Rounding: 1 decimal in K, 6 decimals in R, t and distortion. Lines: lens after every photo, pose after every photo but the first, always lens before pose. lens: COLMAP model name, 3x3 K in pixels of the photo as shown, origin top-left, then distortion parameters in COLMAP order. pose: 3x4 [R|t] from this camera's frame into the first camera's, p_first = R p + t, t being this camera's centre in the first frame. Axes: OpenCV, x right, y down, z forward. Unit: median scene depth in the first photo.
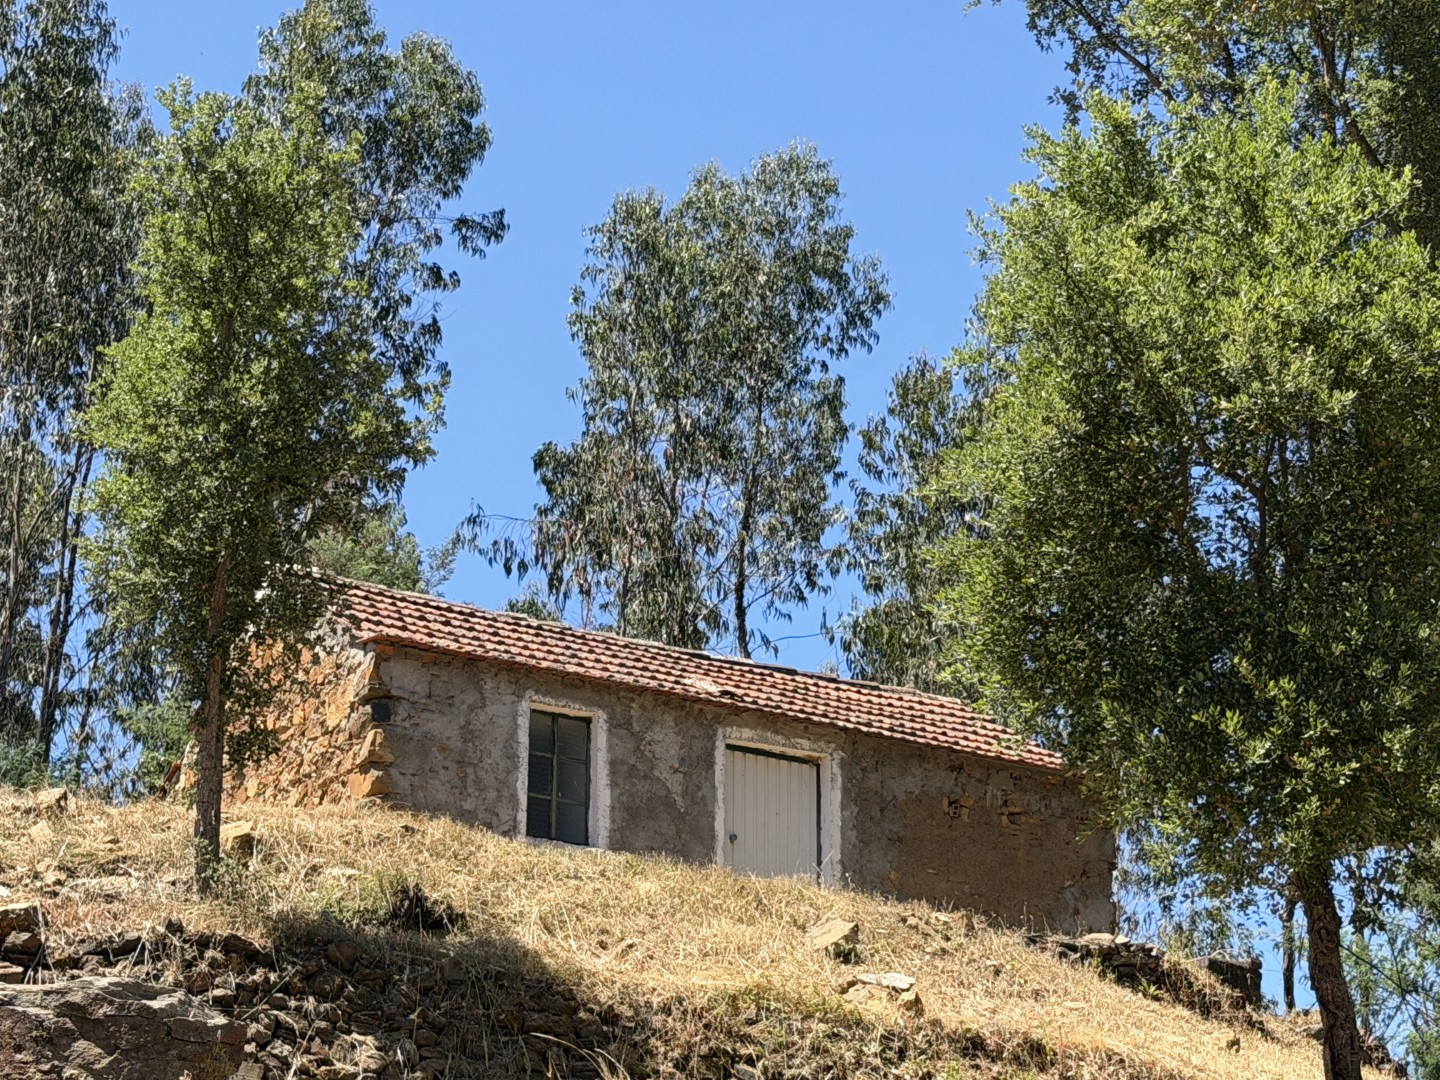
lens RADIAL K [[3157.7, 0, 705.2], [0, 3157.7, 543.2], [0, 0, 1]] dist [0.153608, 0.000000]
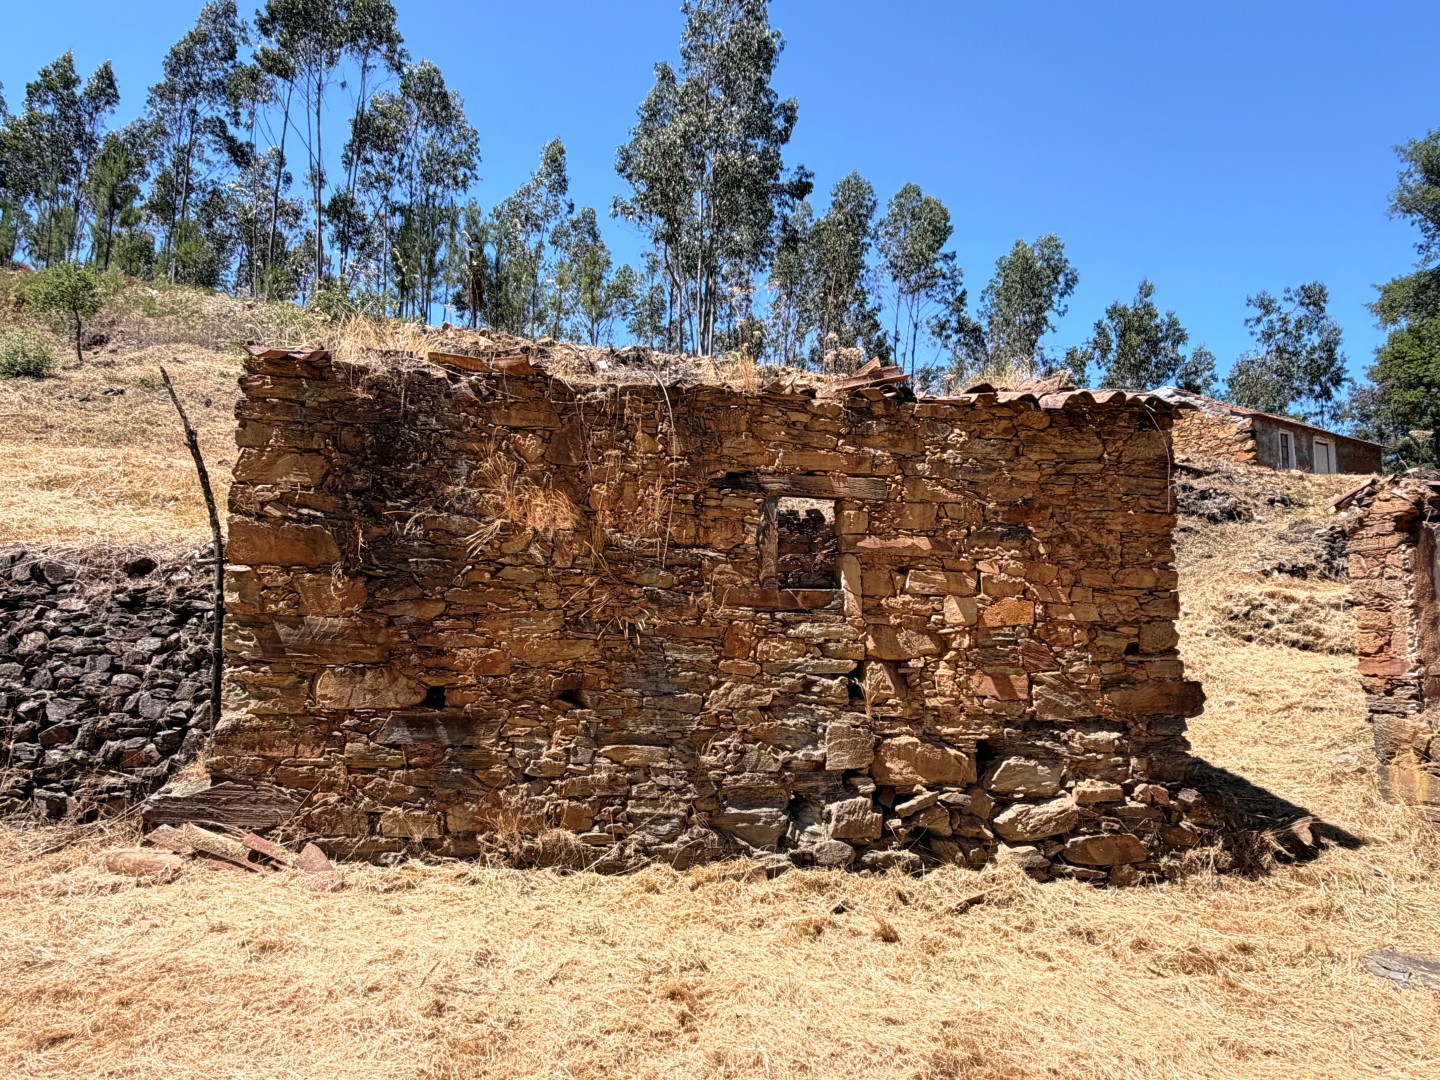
lens RADIAL K [[873.1, 0, 709.3], [0, 873.1, 545.1], [0, 0, 1]] dist [-0.001963, 0.000750]
pose [[0.999435, 0.010860, -0.031819, -0.656078], [-0.002739, 0.969550, 0.244877, -0.063013], [0.033509, -0.244652, 0.969032, 0.004325]]
